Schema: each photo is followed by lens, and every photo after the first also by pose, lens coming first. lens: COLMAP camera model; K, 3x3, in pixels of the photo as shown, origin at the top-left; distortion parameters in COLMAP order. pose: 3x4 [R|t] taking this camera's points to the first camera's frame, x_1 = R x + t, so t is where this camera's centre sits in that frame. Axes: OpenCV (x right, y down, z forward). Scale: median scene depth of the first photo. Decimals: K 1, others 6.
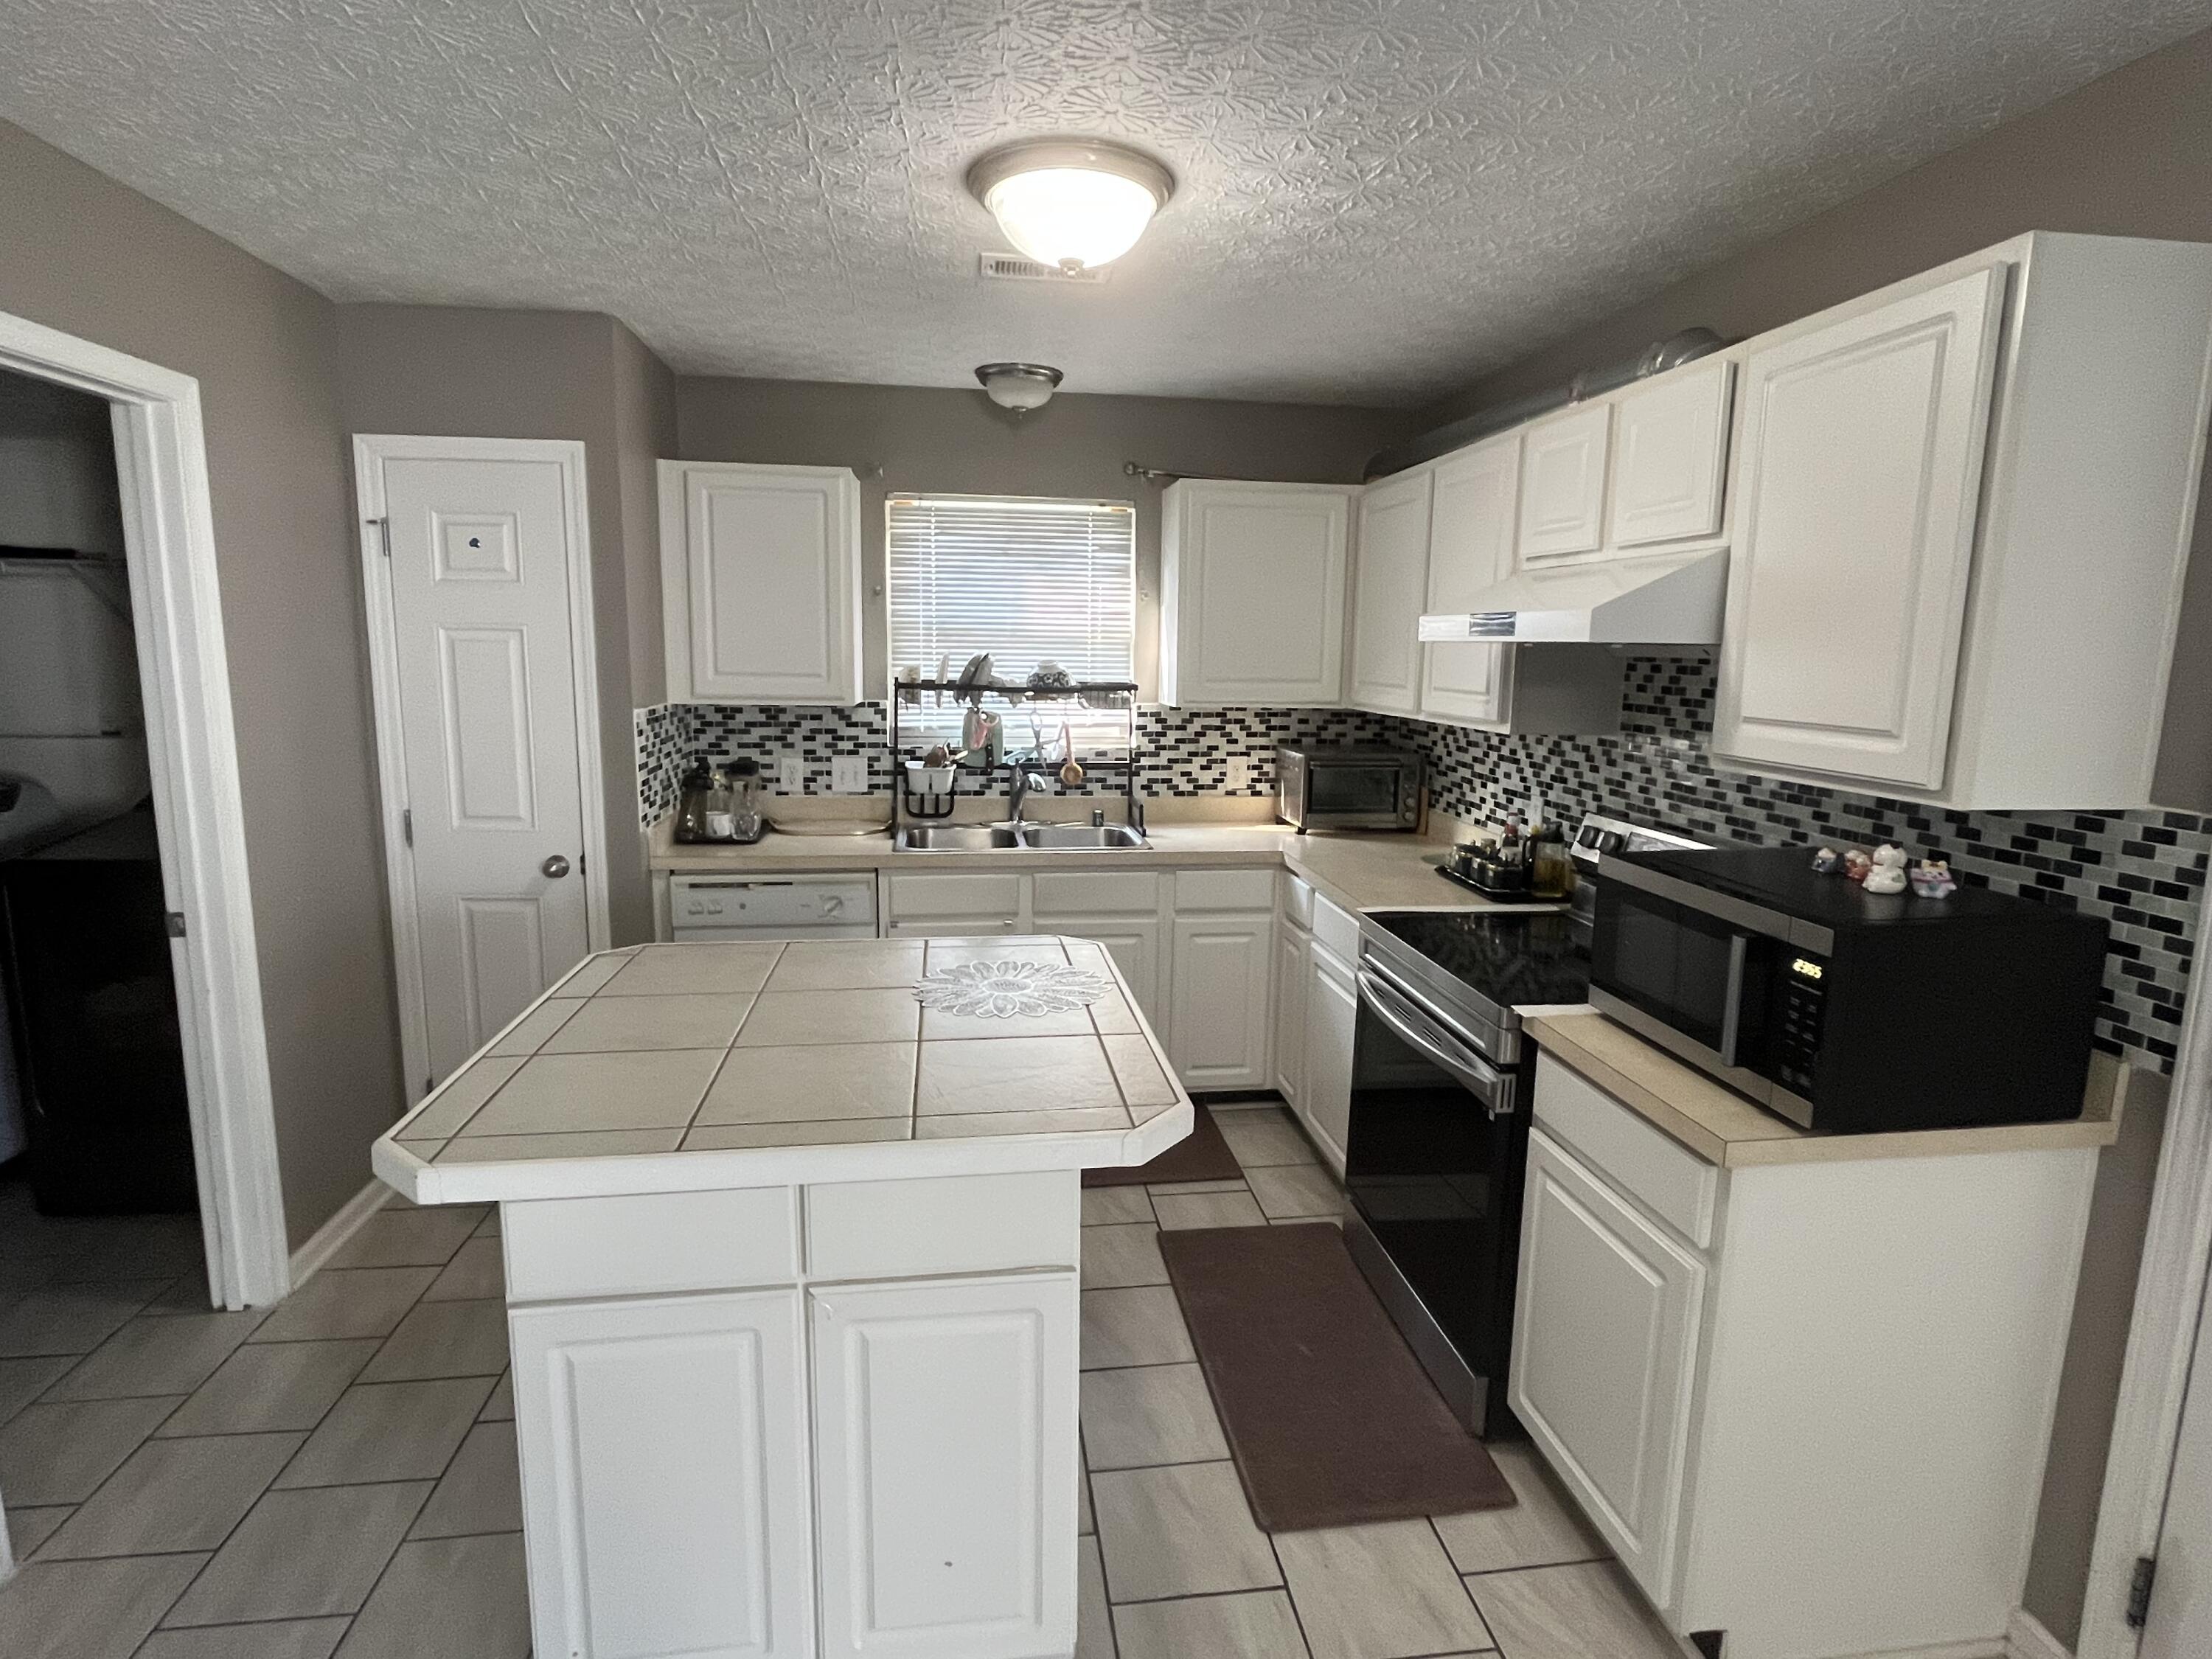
lens RADIAL K [[1118.9, 0, 1111.1], [0, 1118.9, 824.1], [0, 0, 1]] dist [-0.010223, 0.000618]
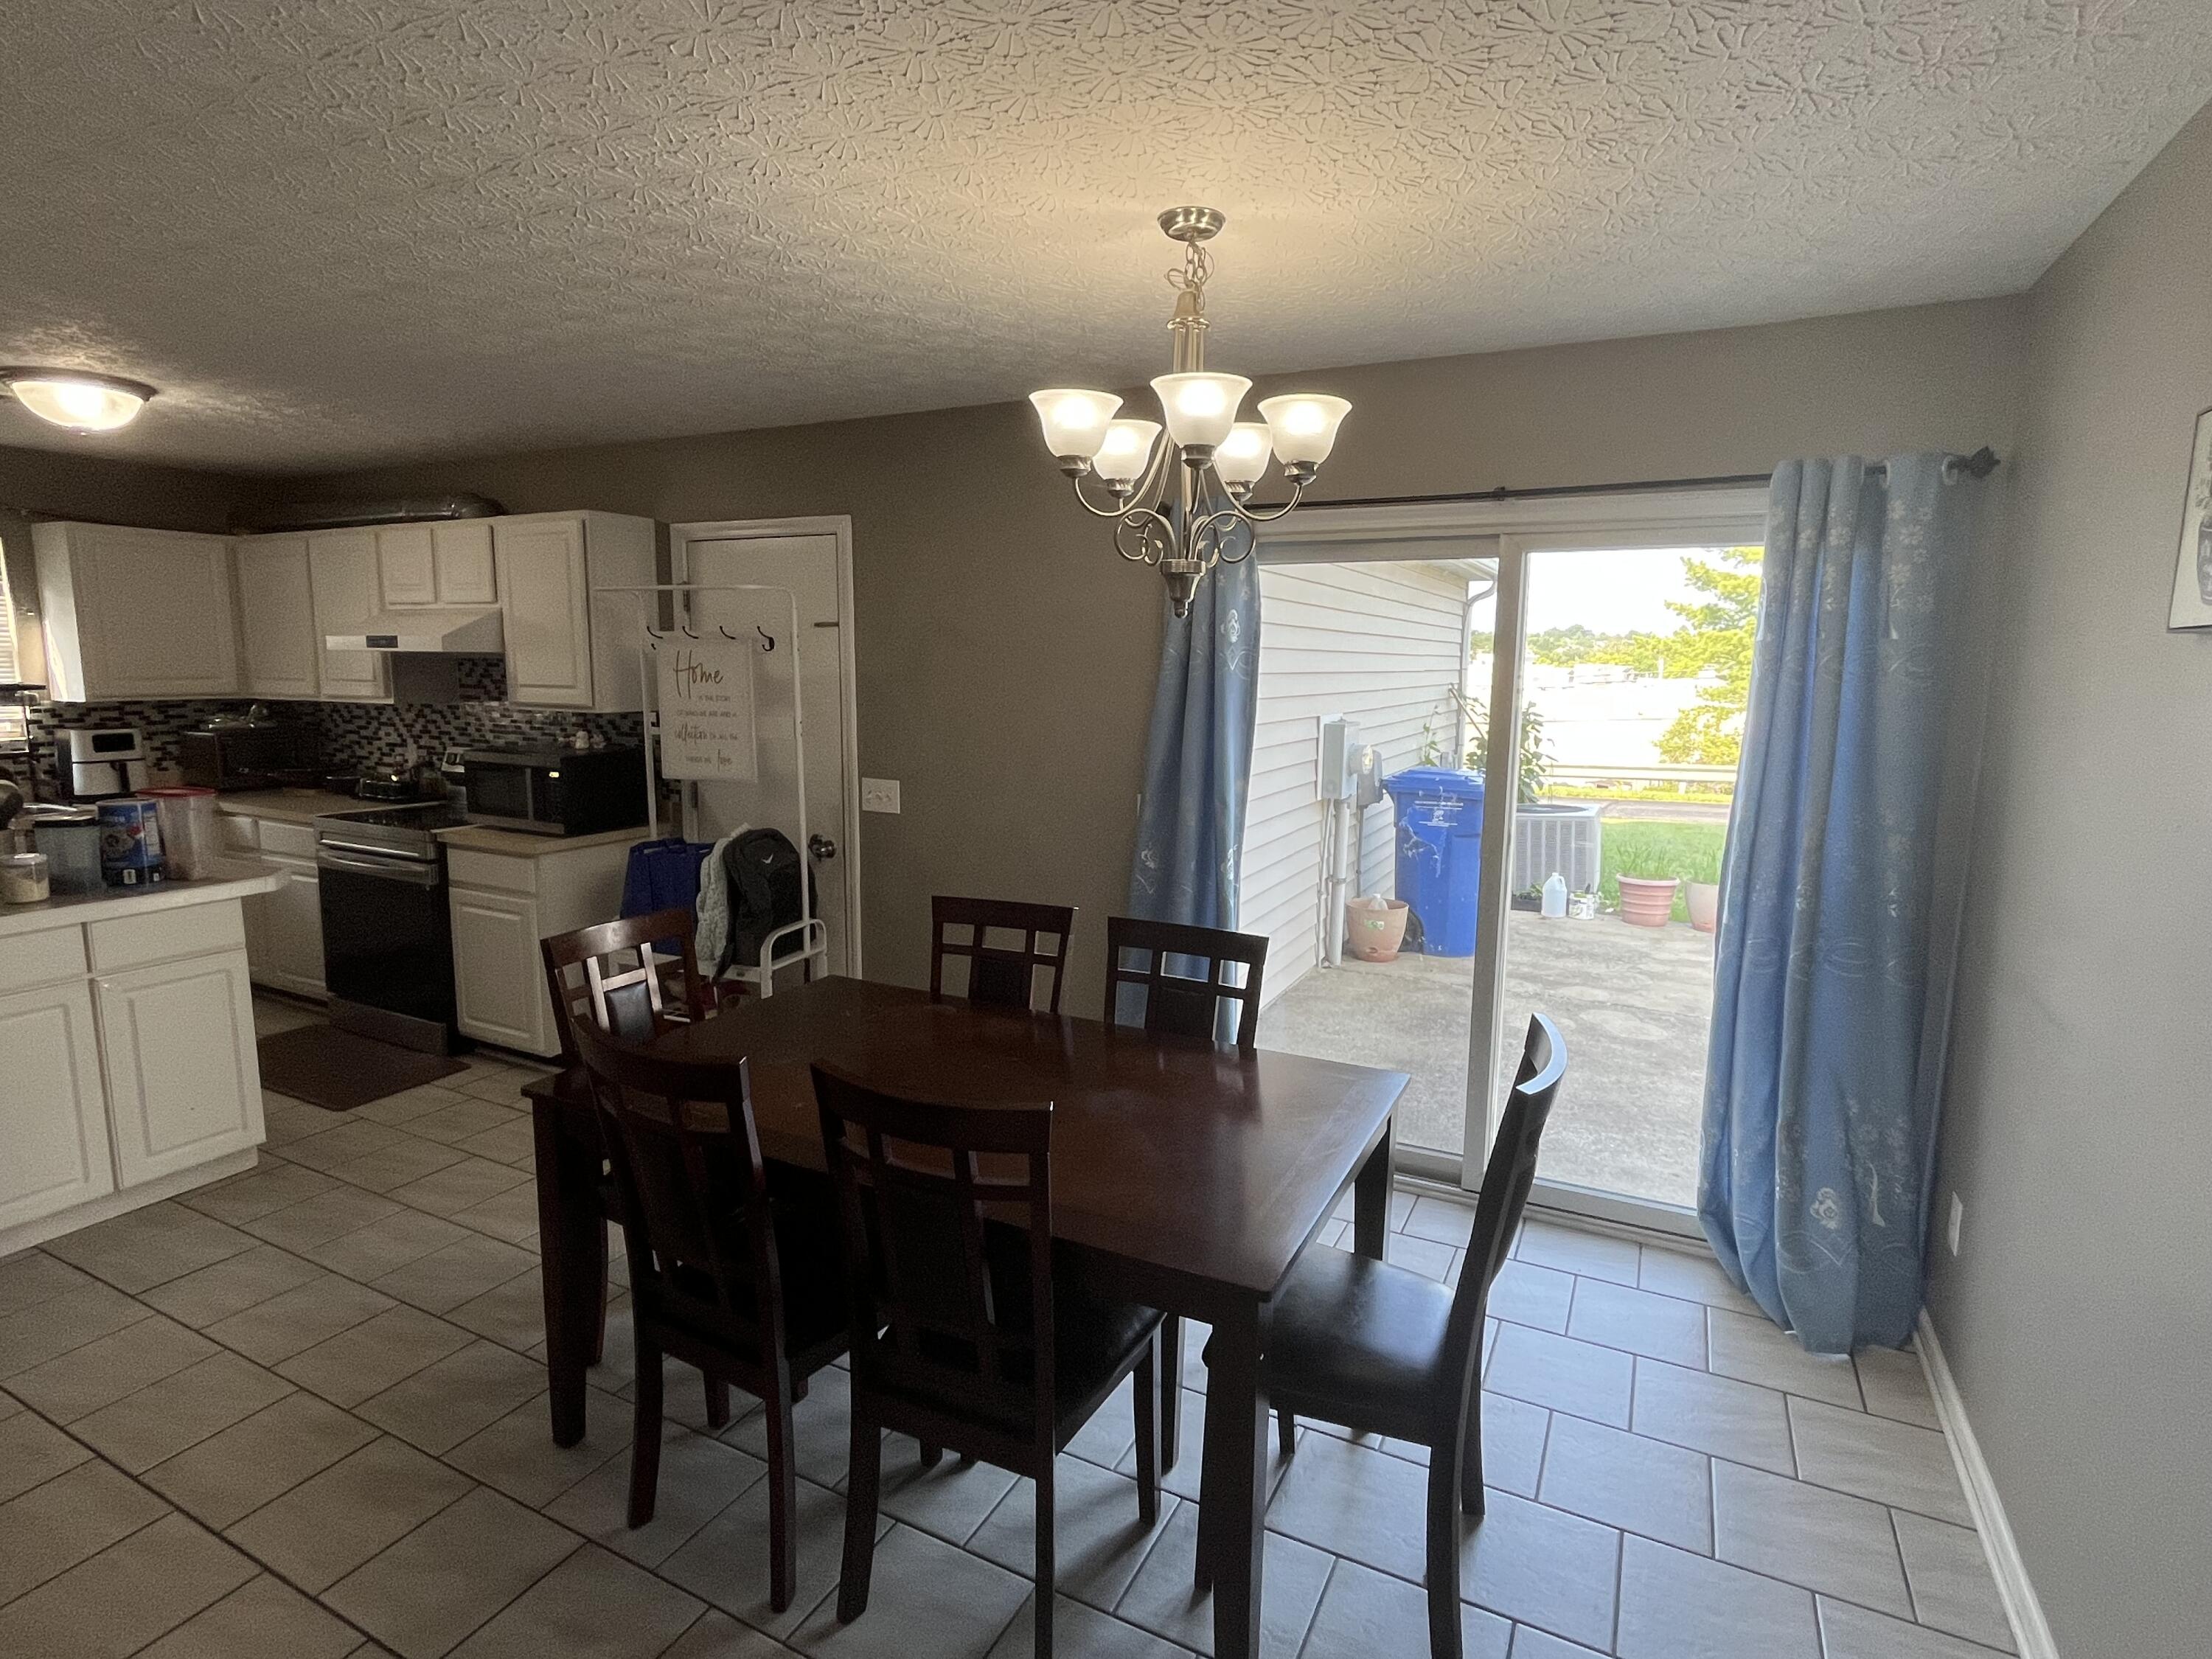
lens RADIAL K [[1118.9, 0, 1110.8], [0, 1118.9, 817.5], [0, 0, 1]] dist [-0.010223, 0.000618]
pose [[0.566288, -0.123973, 0.814831, -0.434144], [0.129130, 0.989759, 0.060846, 0.130384], [-0.814029, 0.070763, 0.576497, -0.869026]]
